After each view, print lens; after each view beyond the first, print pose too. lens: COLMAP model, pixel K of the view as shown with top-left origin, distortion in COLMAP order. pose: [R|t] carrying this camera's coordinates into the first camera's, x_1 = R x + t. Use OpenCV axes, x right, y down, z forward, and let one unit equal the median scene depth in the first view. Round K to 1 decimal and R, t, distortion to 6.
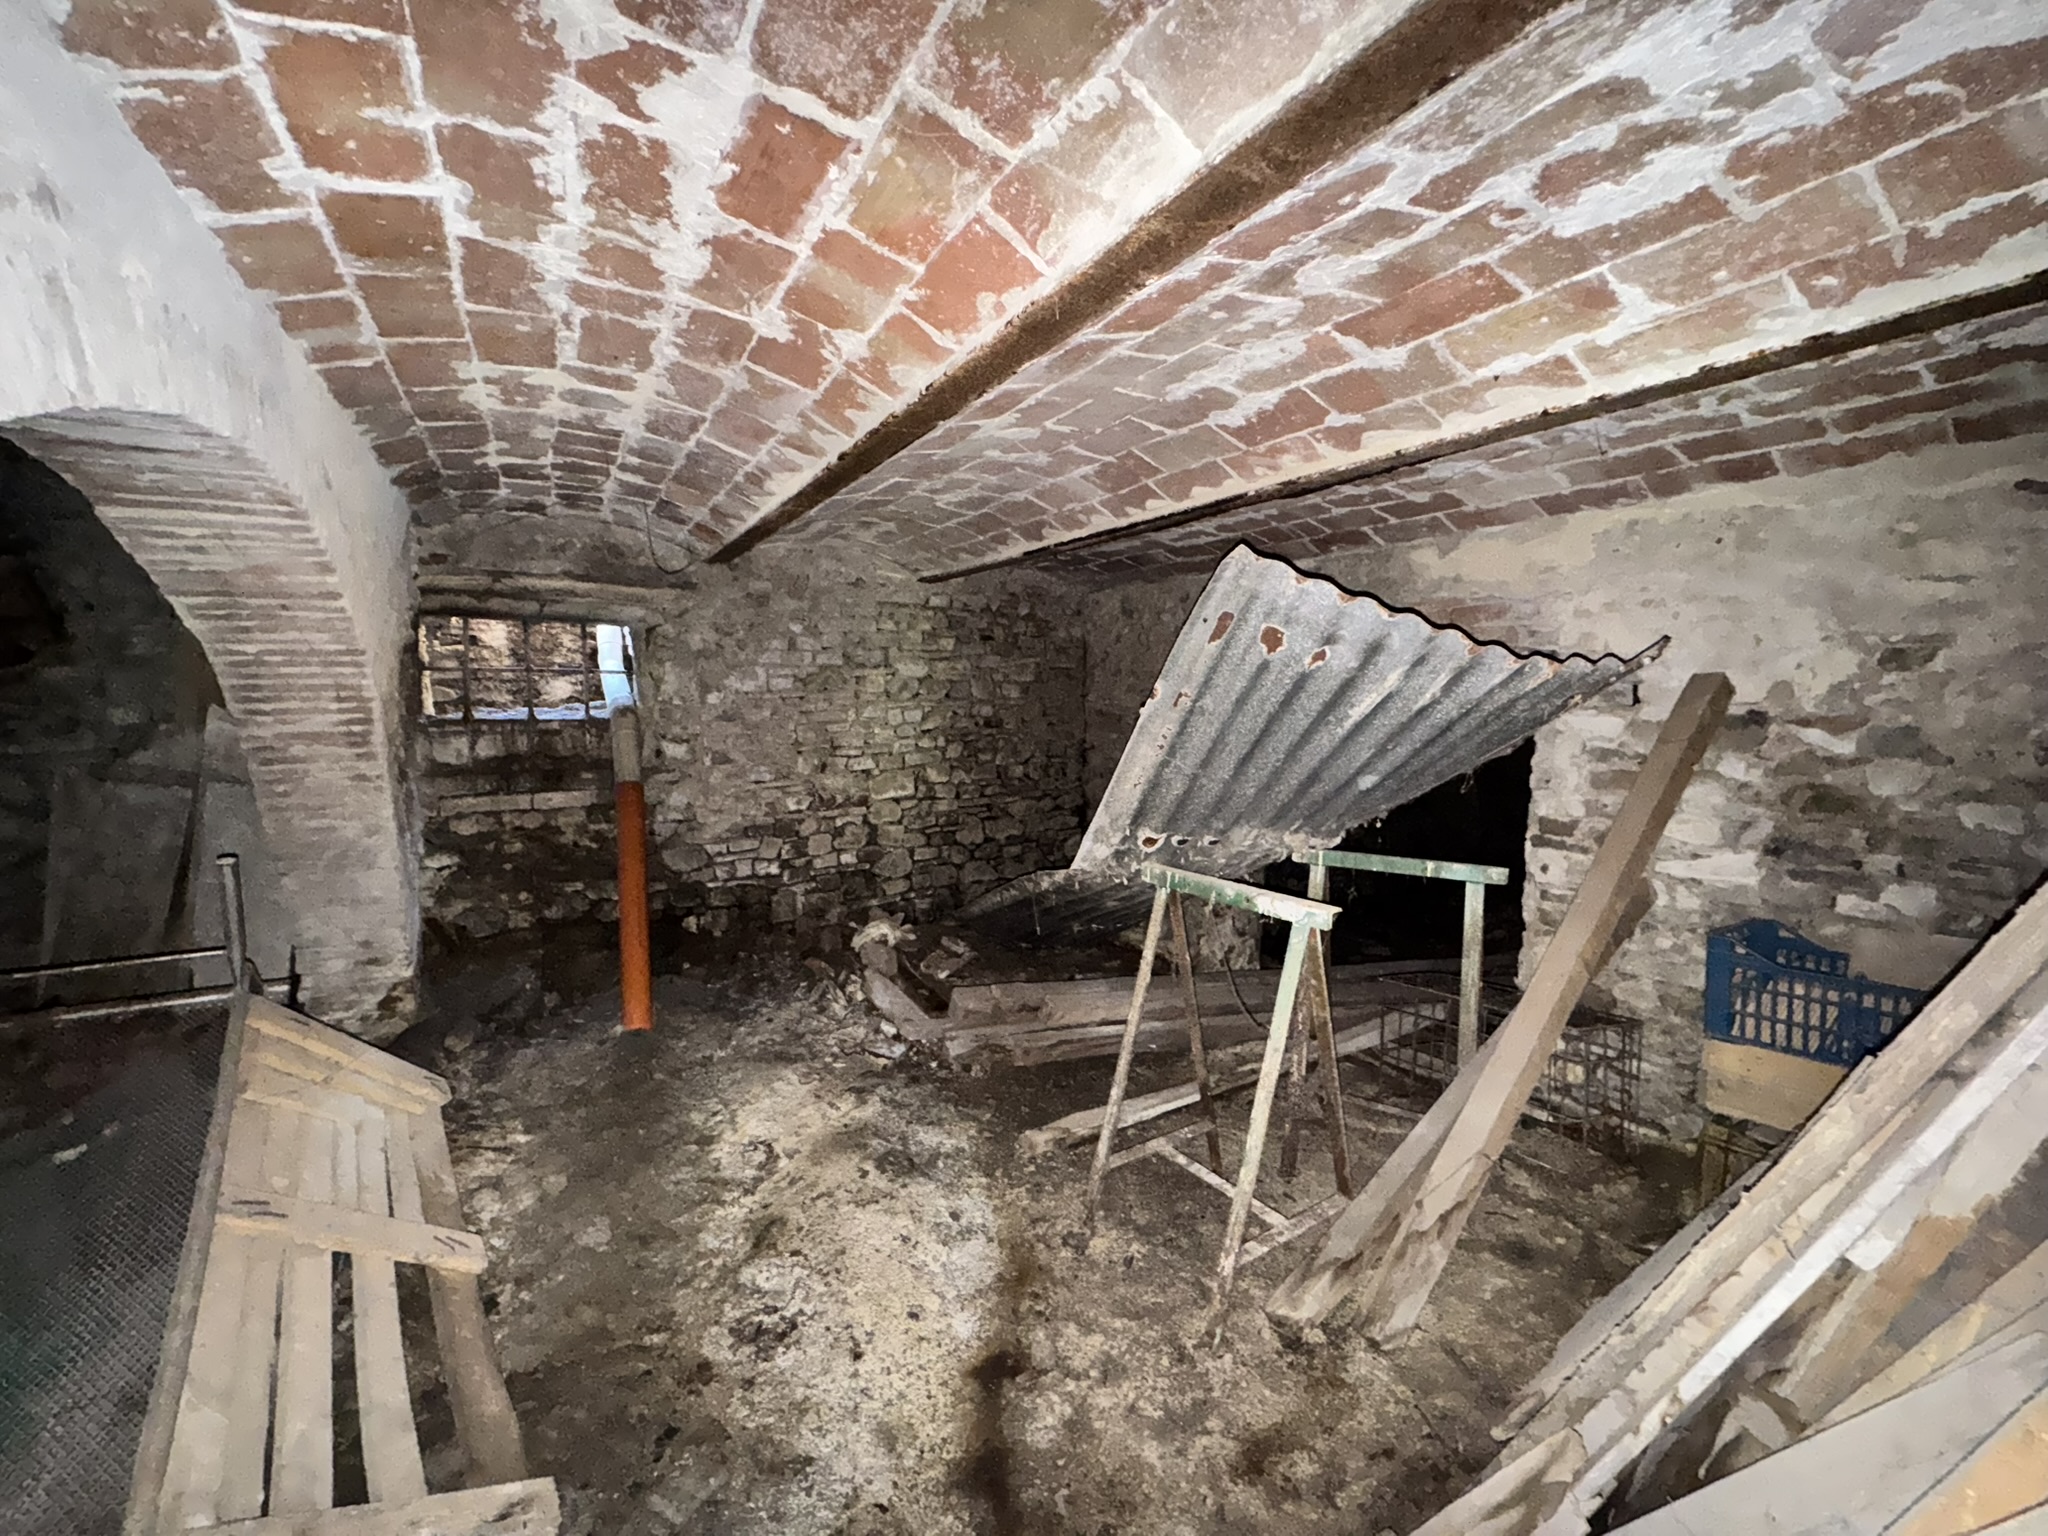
lens RADIAL K [[811.7, 0, 1021.0], [0, 811.7, 767.7], [0, 0, 1]] dist [-0.001426, 0.000132]
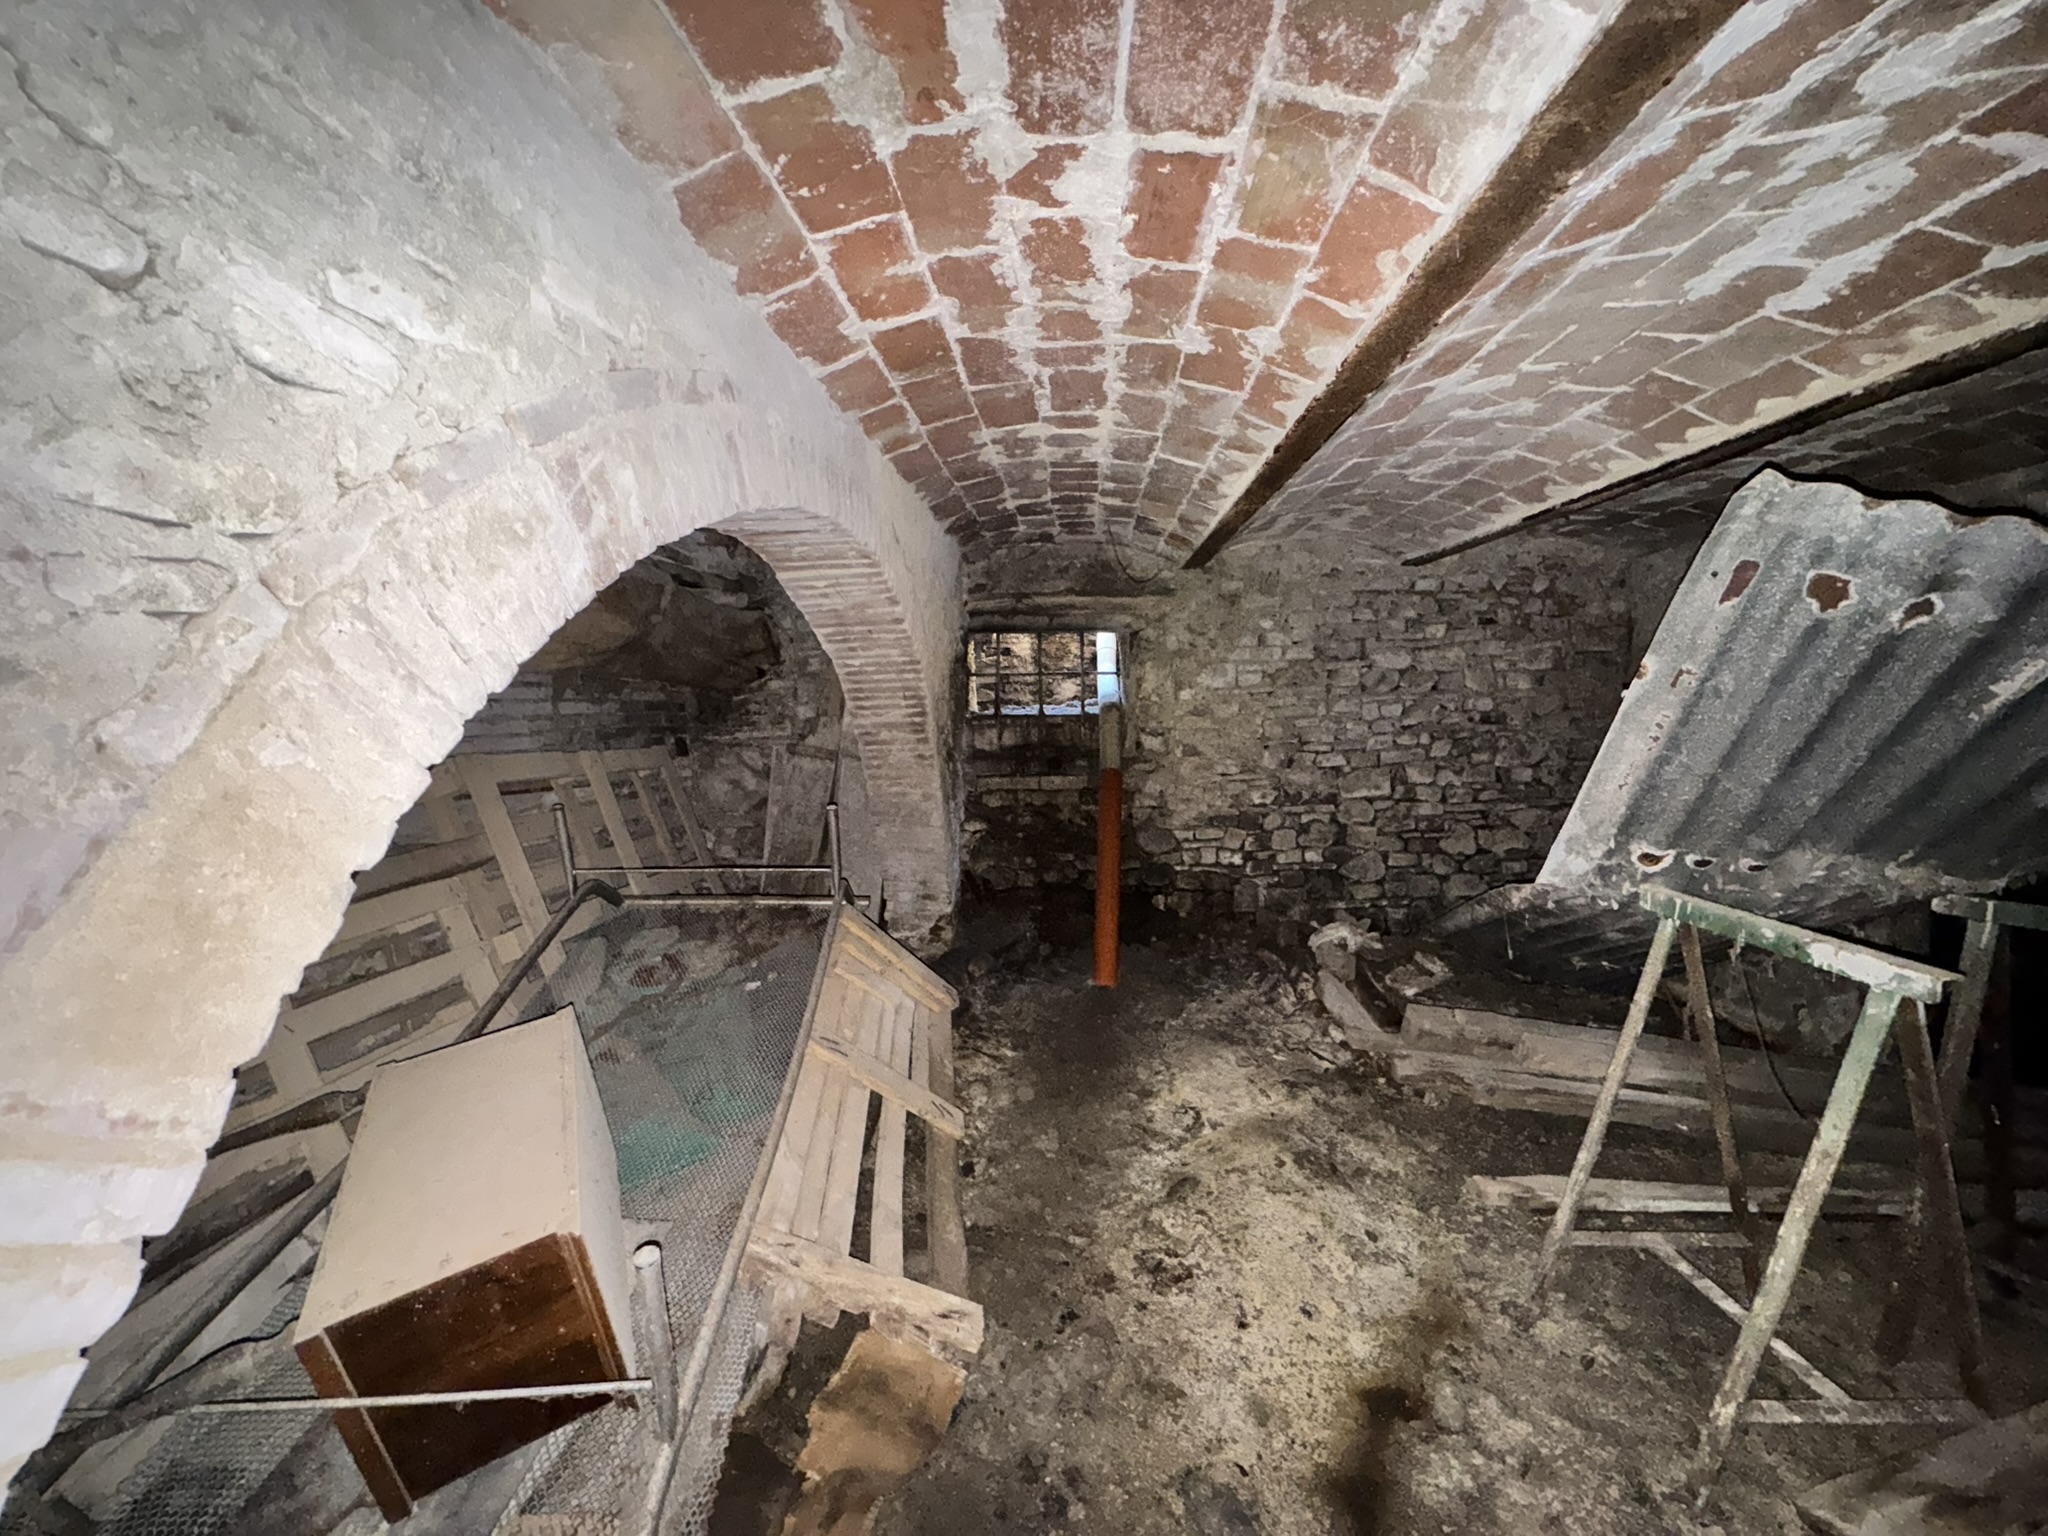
lens RADIAL K [[811.7, 0, 1026.5], [0, 811.7, 767.5], [0, 0, 1]] dist [-0.001426, 0.000132]
pose [[0.826229, 0.032079, -0.562421, 0.103843], [-0.032485, 0.999429, 0.009283, 0.014716], [0.562397, 0.010600, 0.826799, -0.009479]]
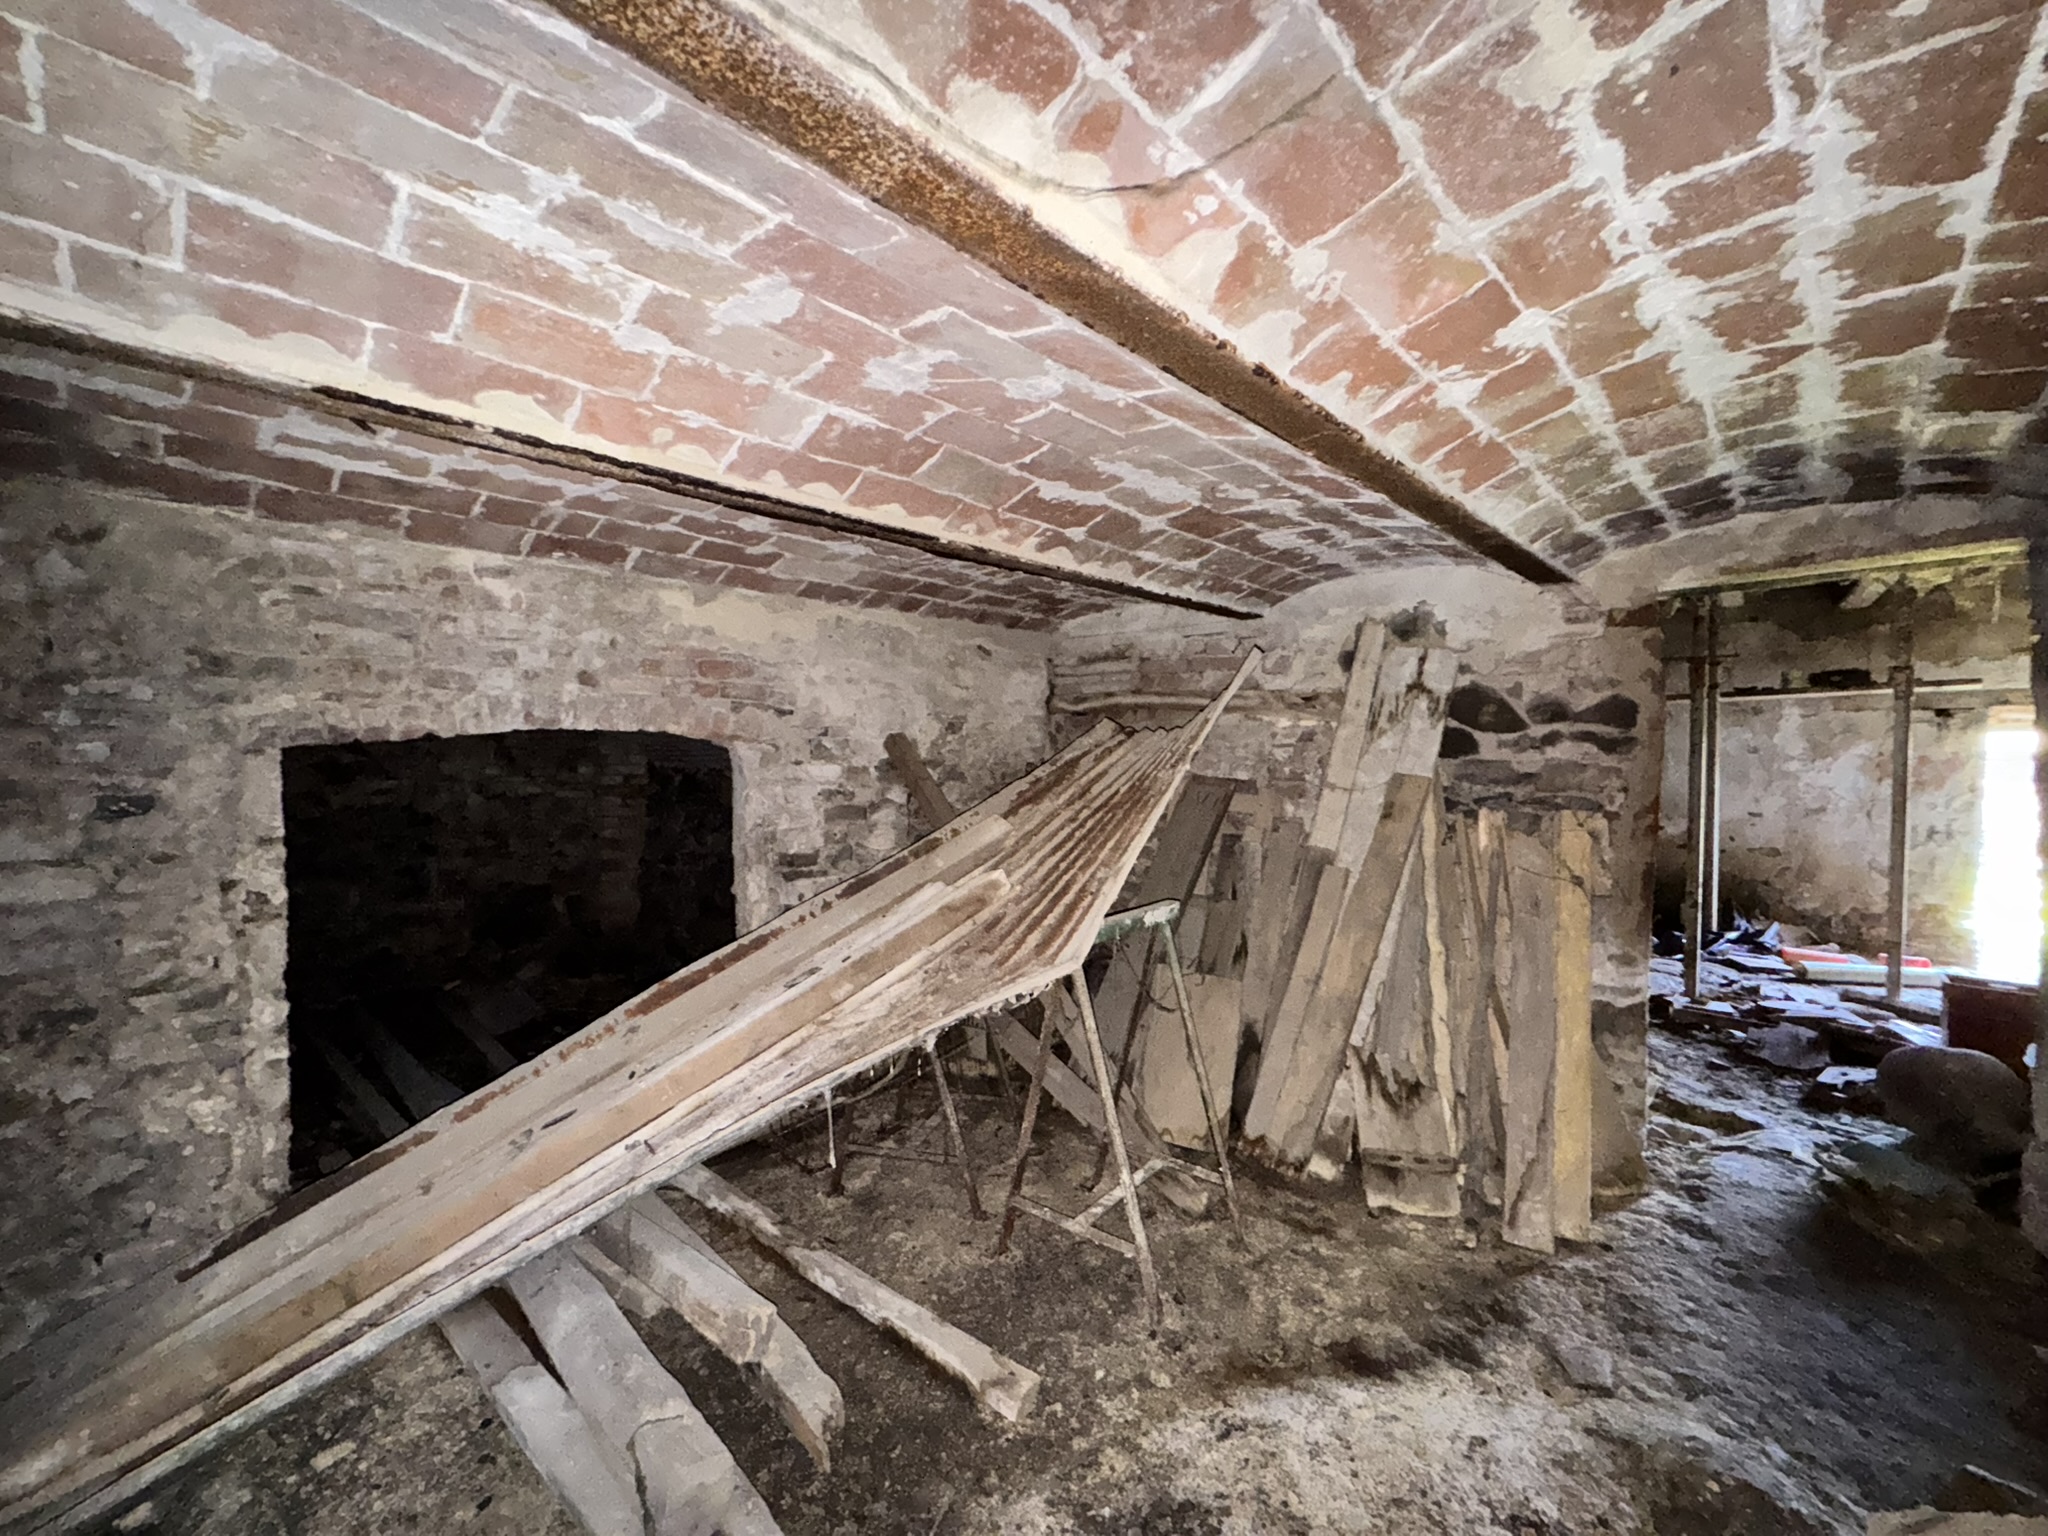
lens RADIAL K [[811.7, 0, 1028.0], [0, 811.7, 767.4], [0, 0, 1]] dist [-0.001426, 0.000132]
pose [[-0.267258, -0.030502, 0.963142, -0.778902], [0.086878, 0.994666, 0.055608, -0.136072], [-0.959701, 0.098538, -0.263183, 1.371041]]
